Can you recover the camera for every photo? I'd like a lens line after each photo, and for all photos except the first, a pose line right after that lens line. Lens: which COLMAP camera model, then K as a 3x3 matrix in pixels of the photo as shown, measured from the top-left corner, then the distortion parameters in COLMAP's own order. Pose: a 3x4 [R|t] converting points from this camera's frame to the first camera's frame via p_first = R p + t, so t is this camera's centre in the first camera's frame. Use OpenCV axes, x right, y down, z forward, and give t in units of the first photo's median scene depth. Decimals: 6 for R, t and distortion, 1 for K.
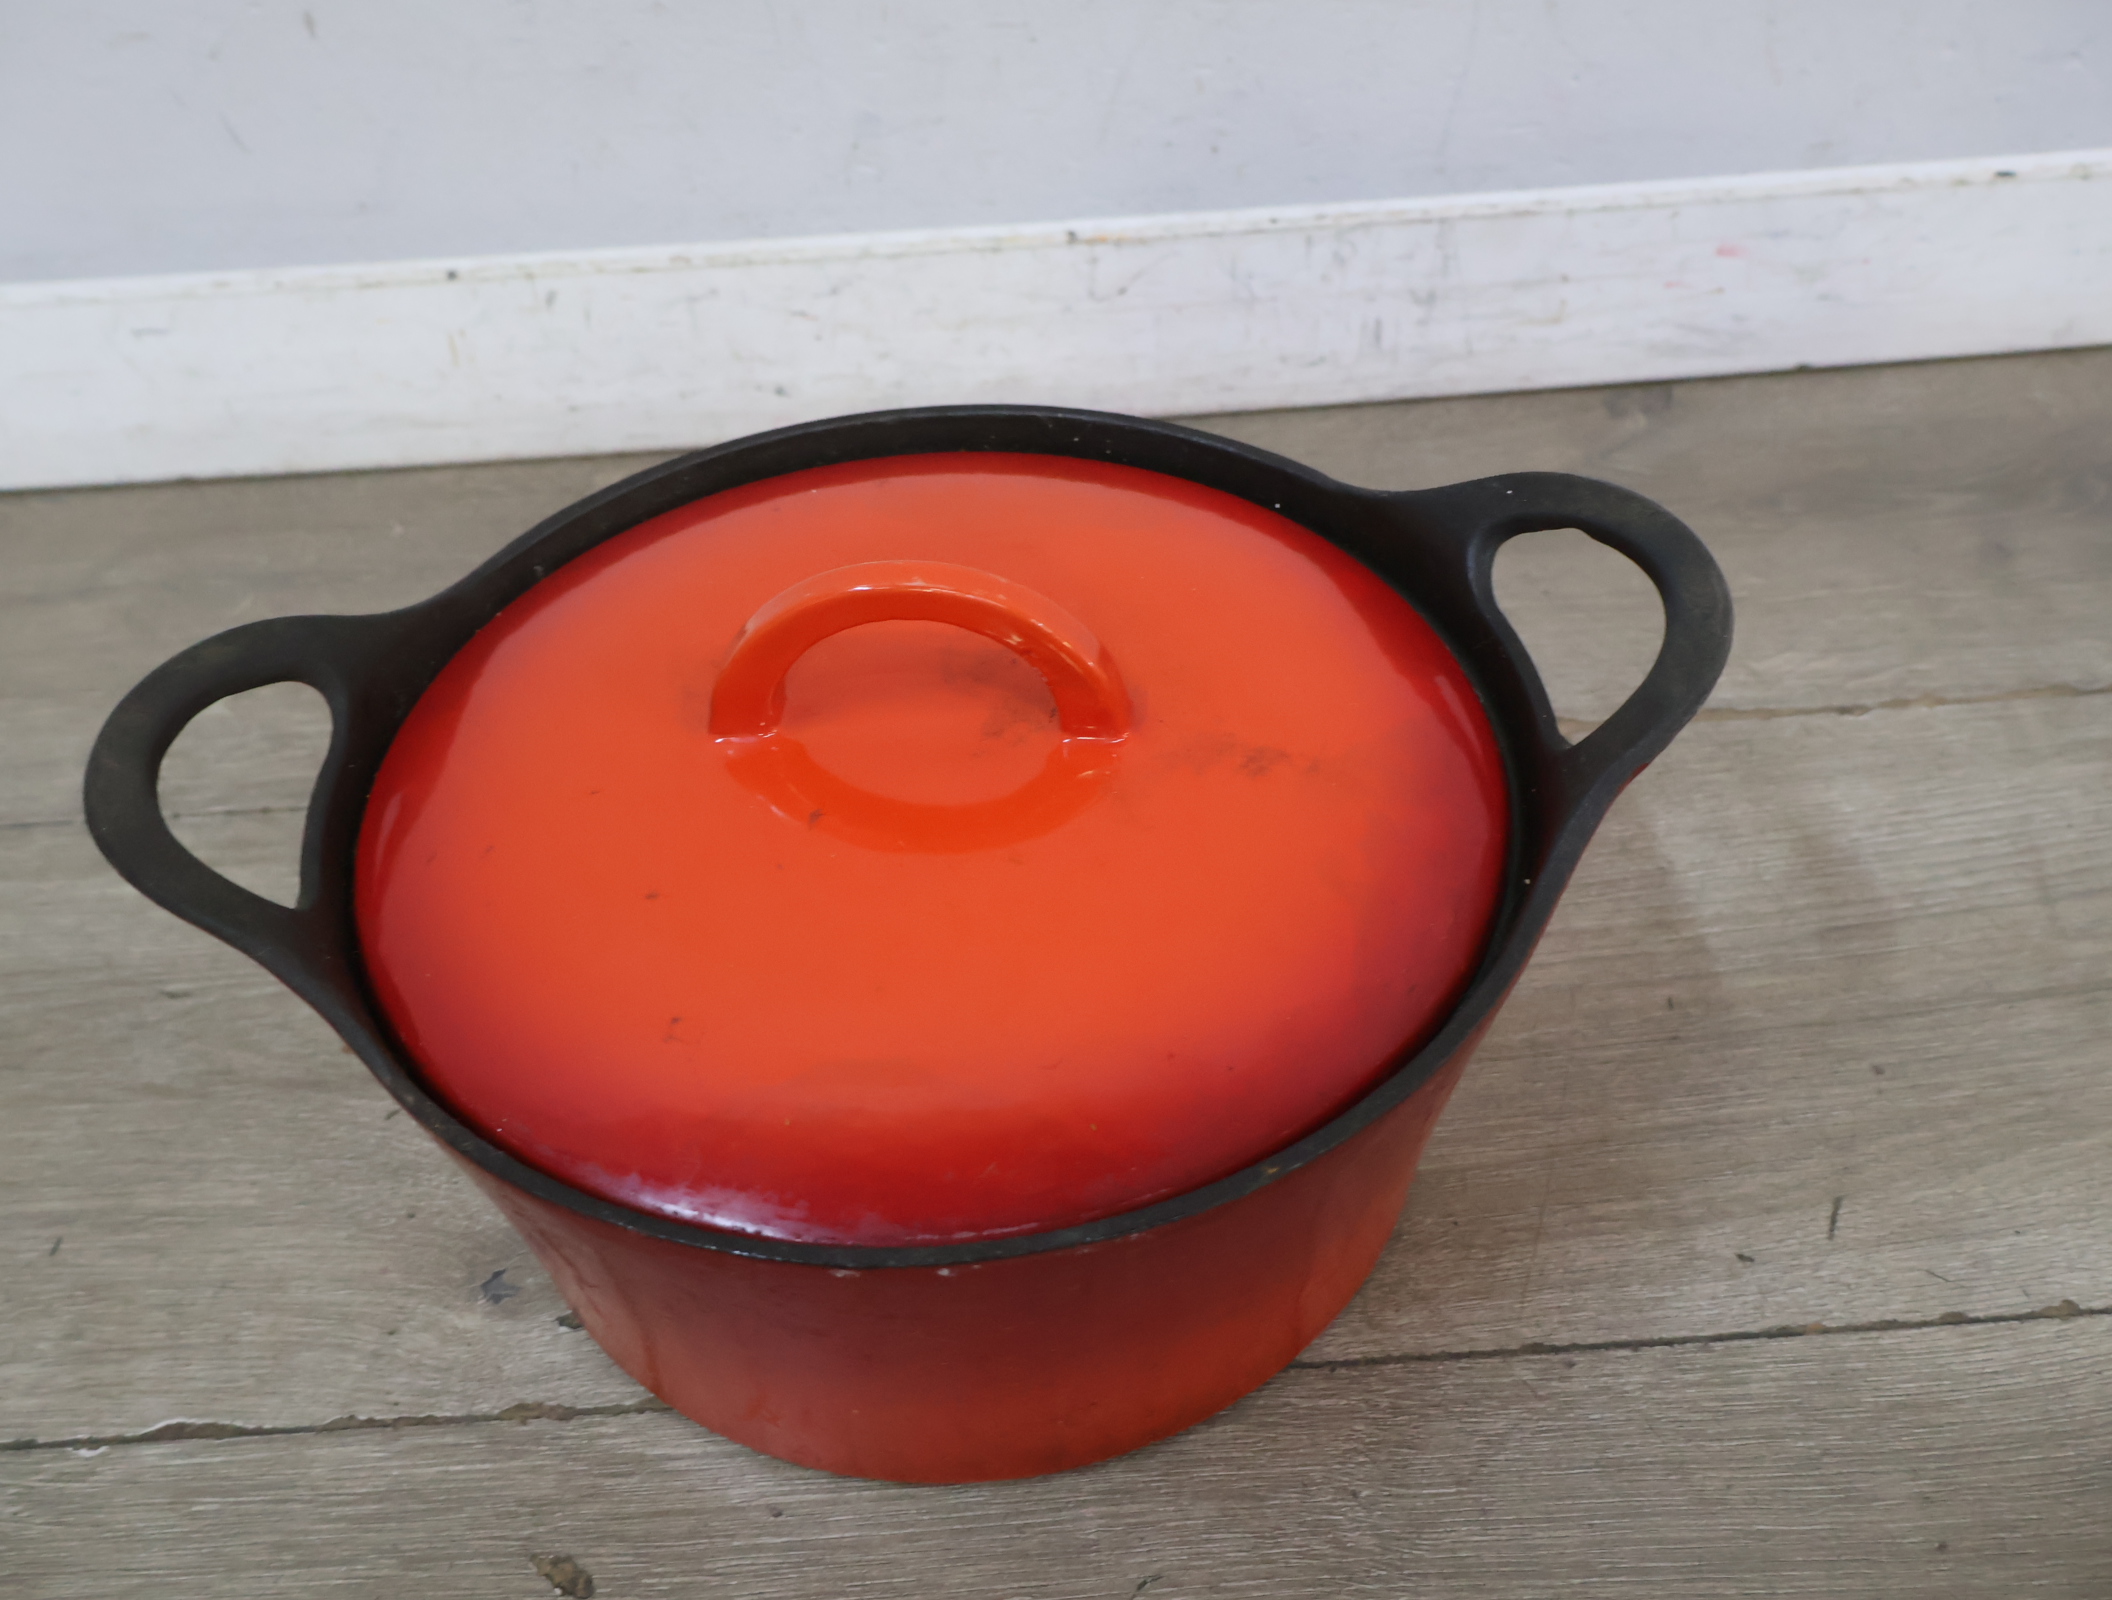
lens RADIAL K [[2106.1, 0, 1060.7], [0, 2106.1, 836.1], [0, 0, 1]] dist [0.014589, 0.000000]
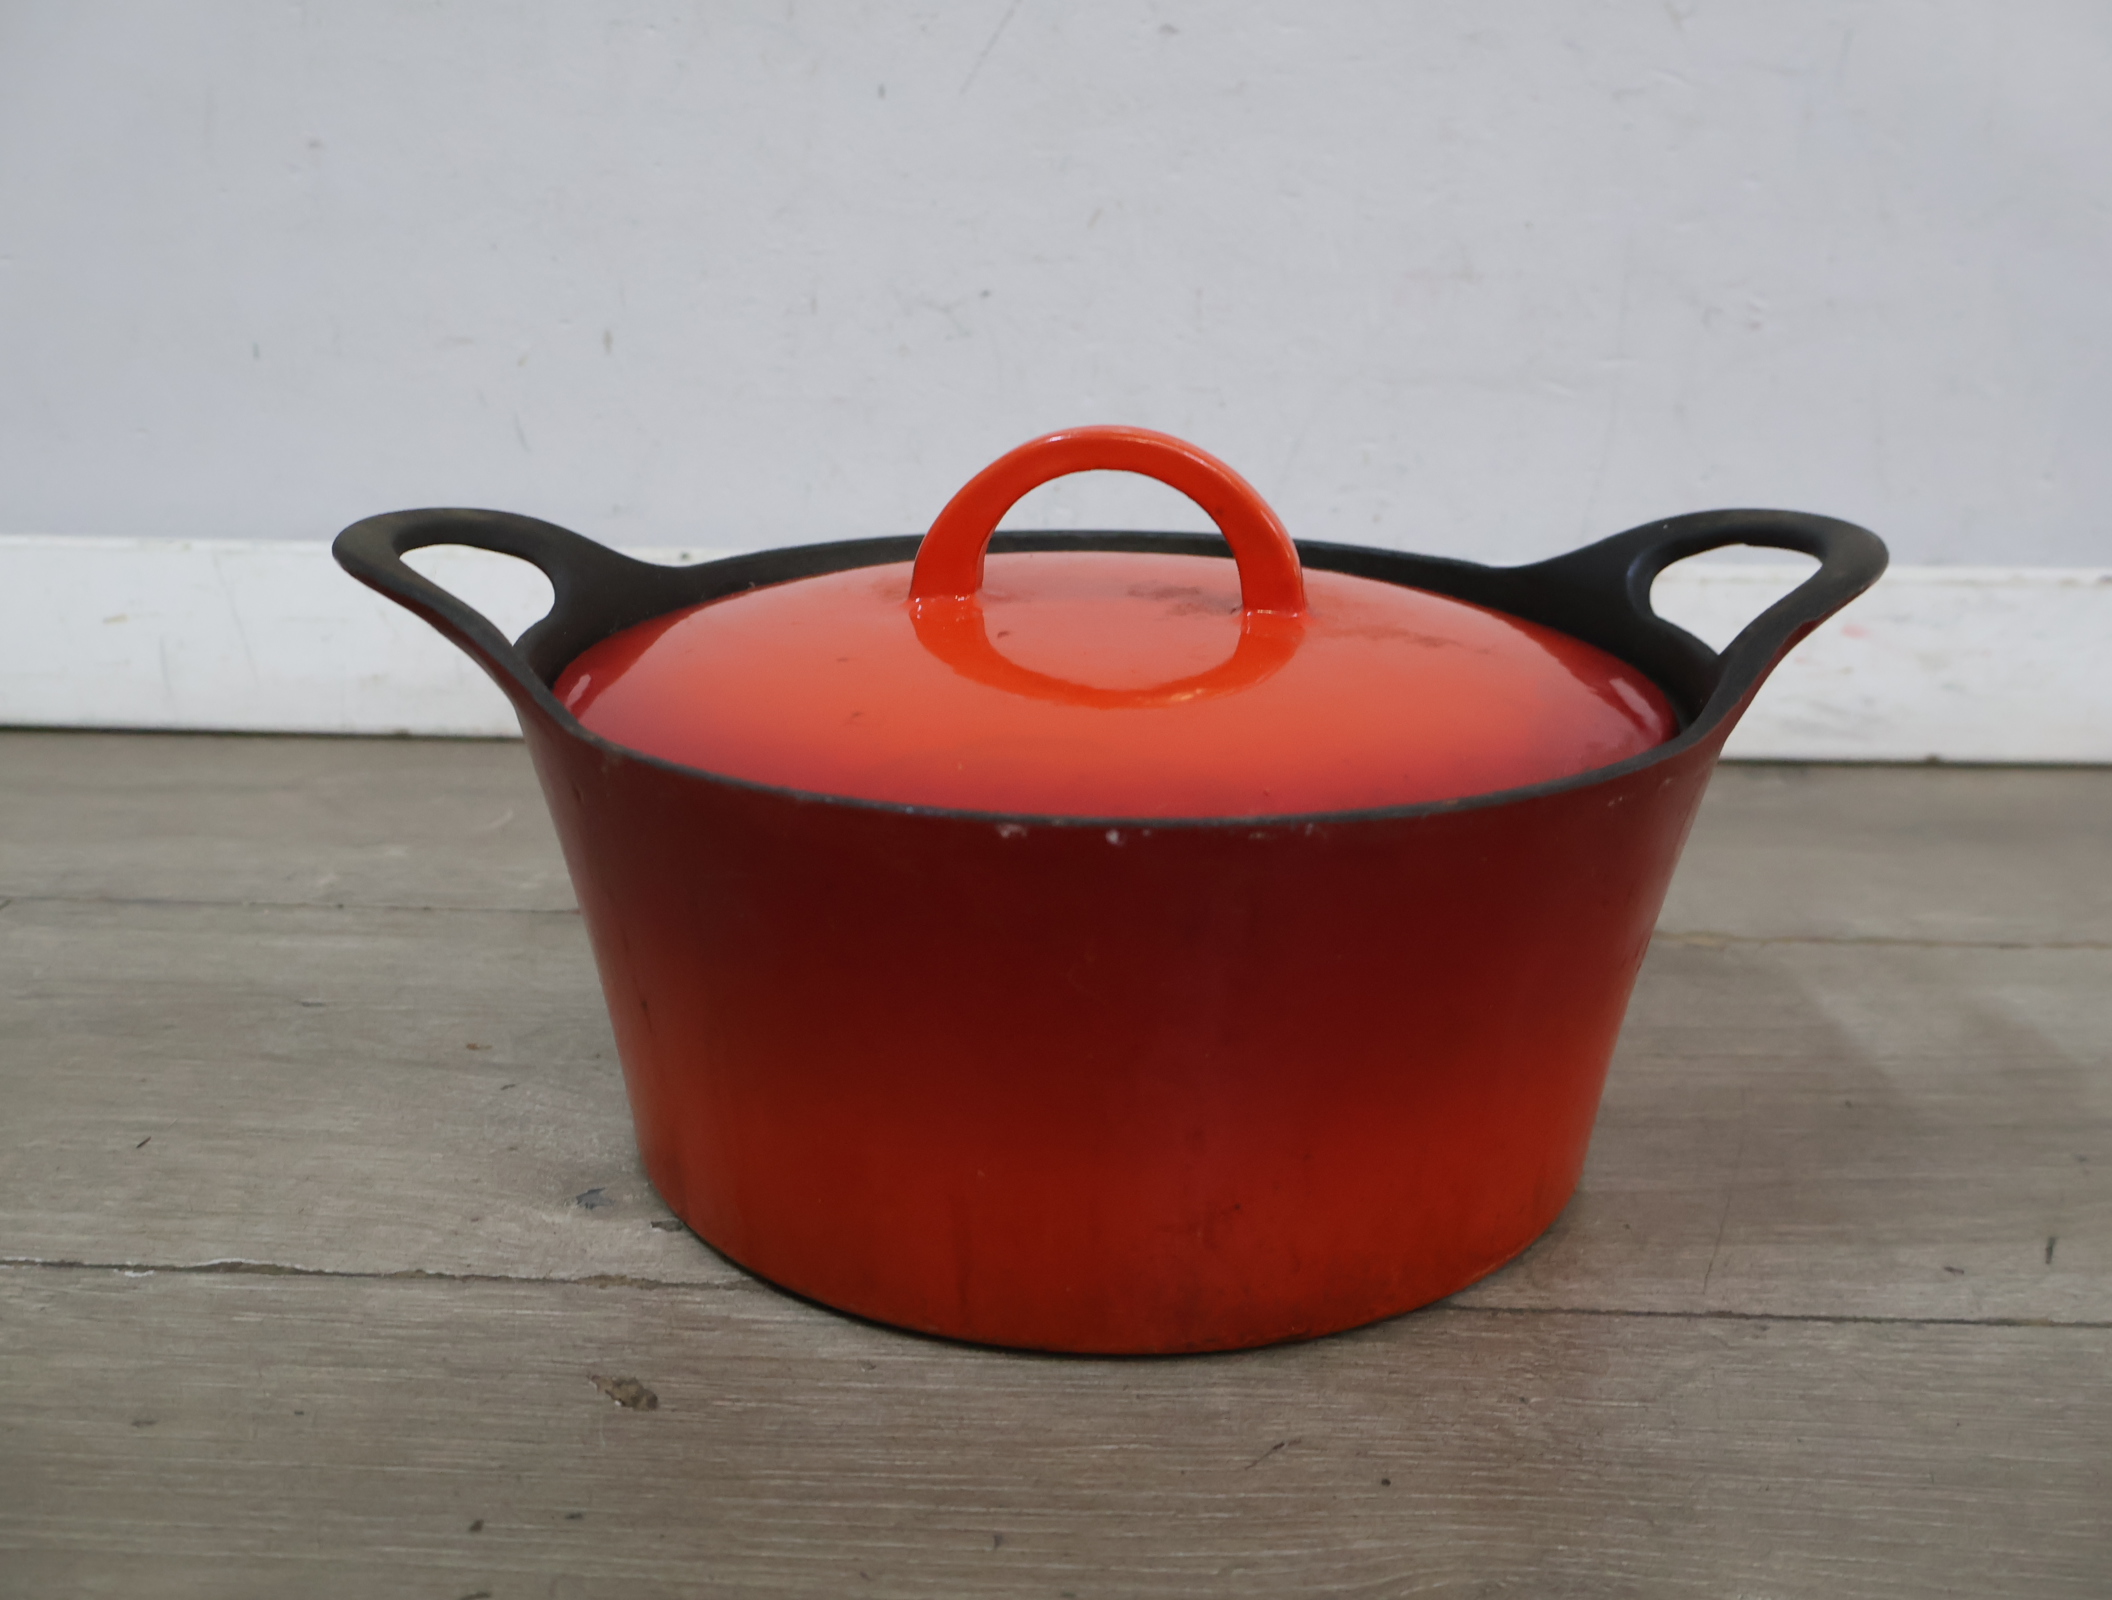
lens RADIAL K [[2106.1, 0, 1068.9], [0, 2106.1, 773.9], [0, 0, 1]] dist [0.014589, 0.000000]
pose [[0.995102, 0.075682, -0.063592, -0.011685], [-0.095816, 0.896665, -0.432216, 0.434638], [0.024310, 0.436192, 0.899525, 0.082443]]
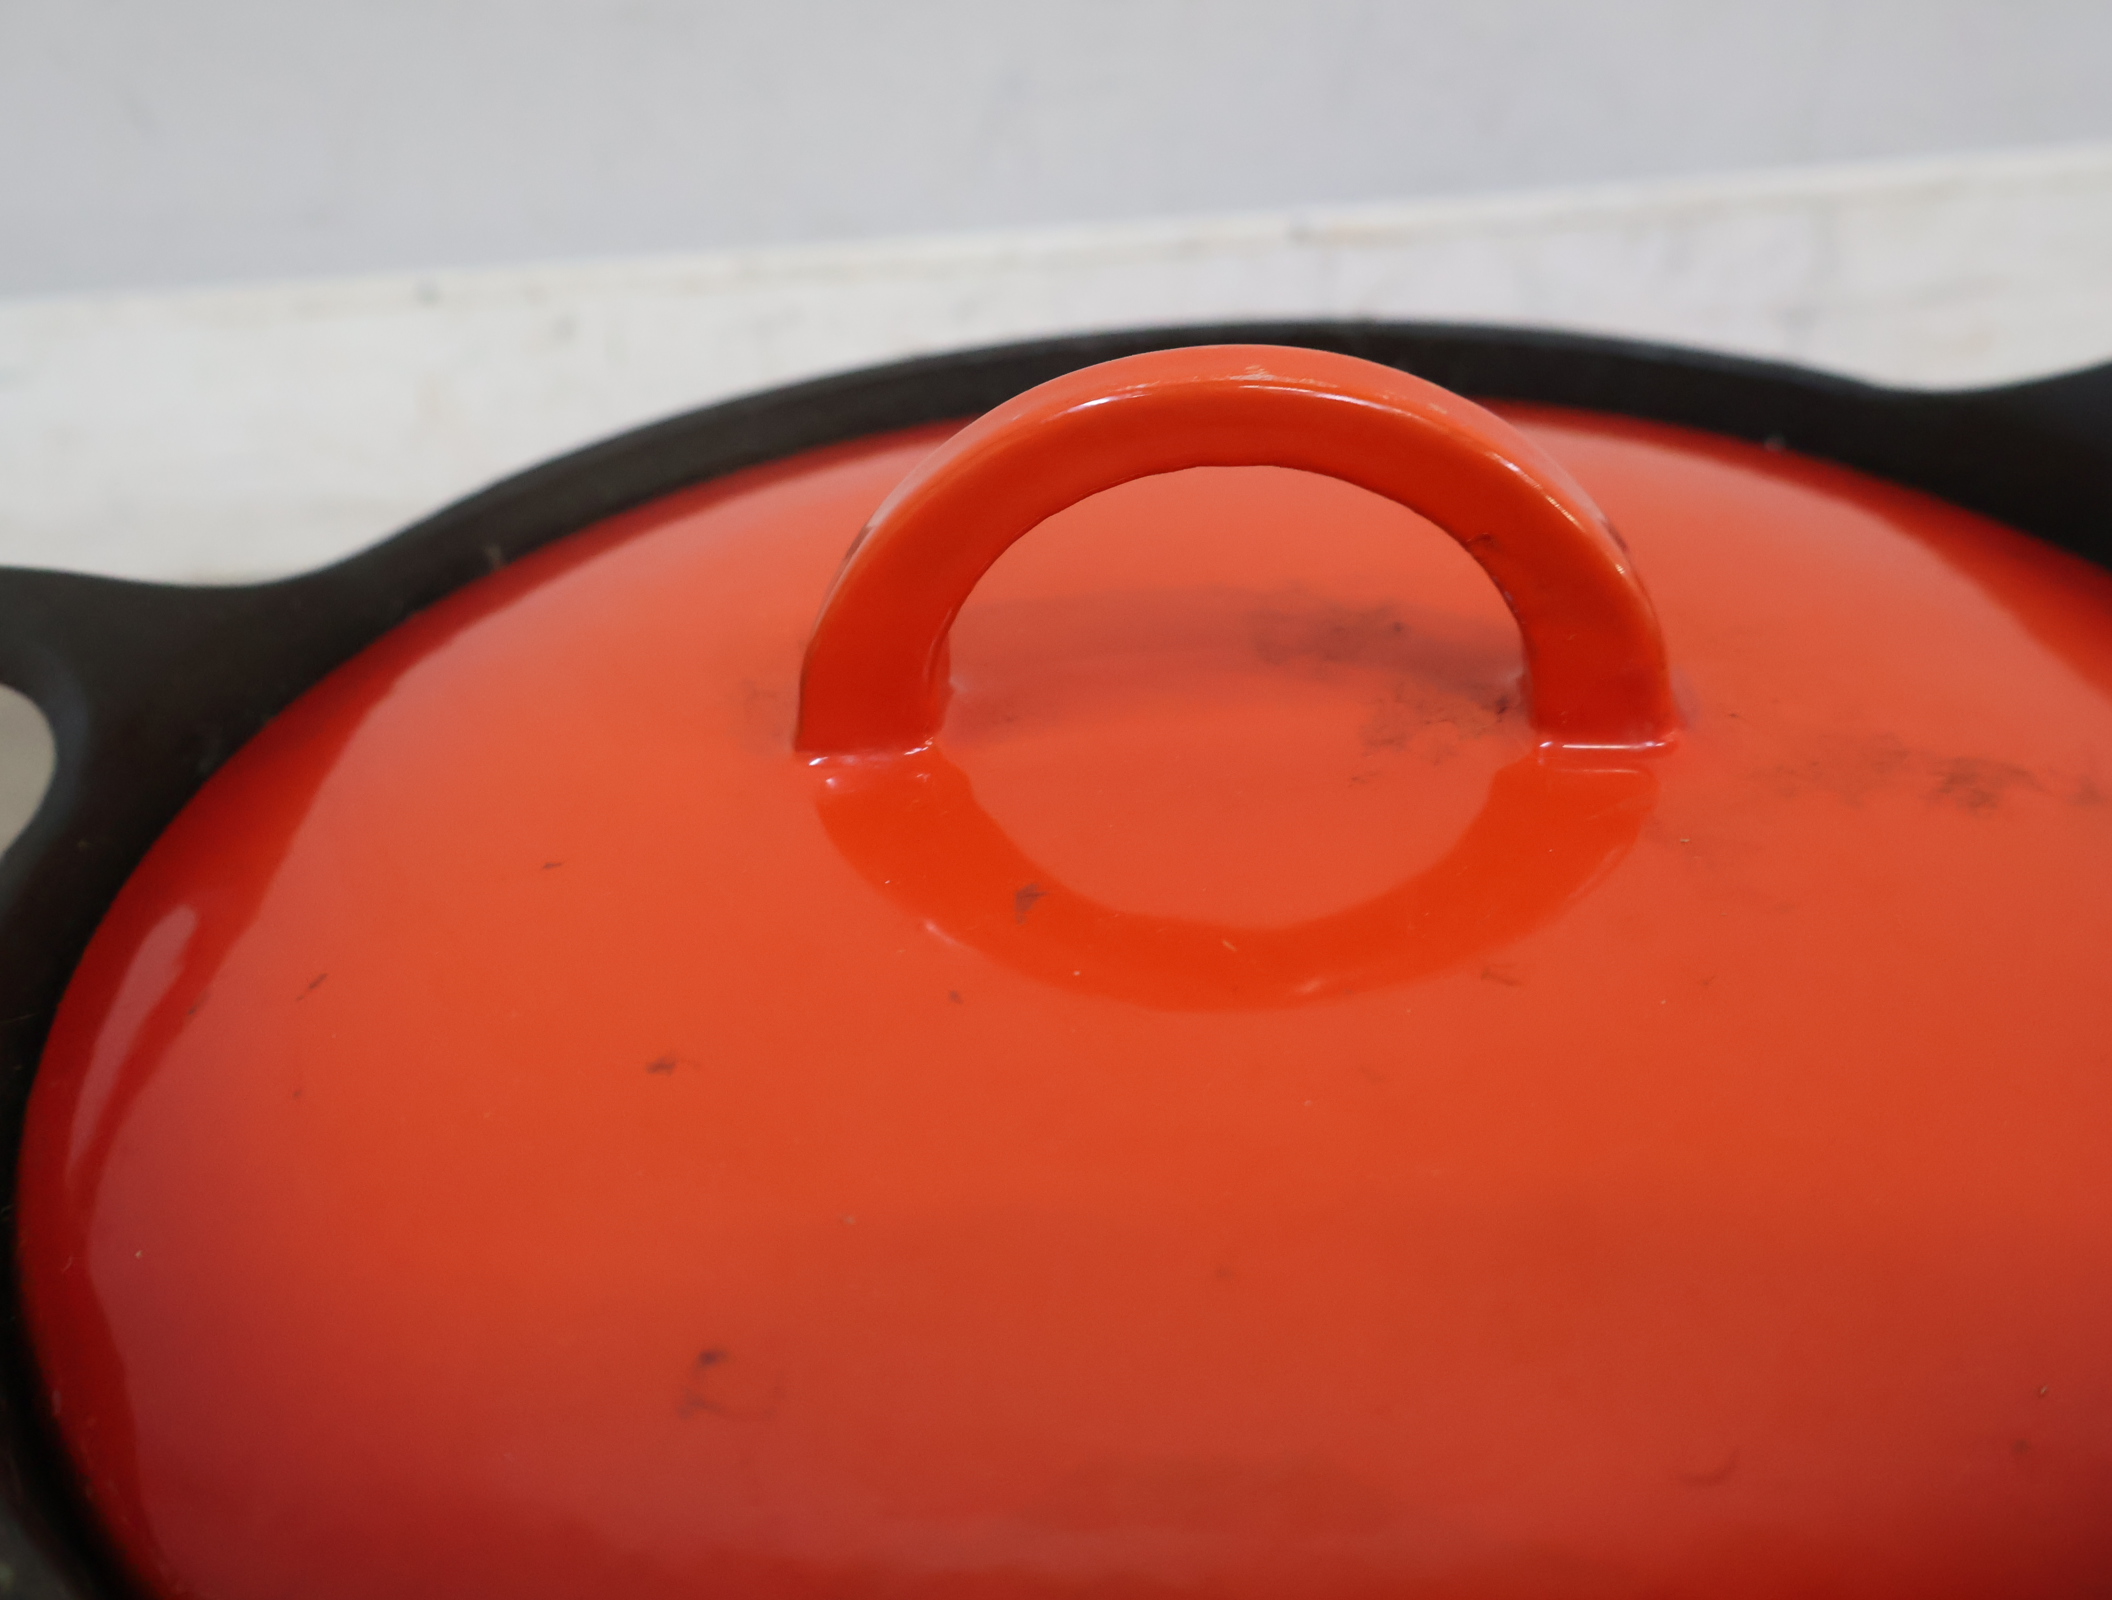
lens RADIAL K [[2106.1, 0, 1092.3], [0, 2106.1, 859.6], [0, 0, 1]] dist [0.014589, 0.000000]
pose [[0.999855, -0.011426, -0.012653, -0.084488], [0.009447, 0.989133, -0.146719, 0.042713], [0.014192, 0.146578, 0.989097, 0.477774]]
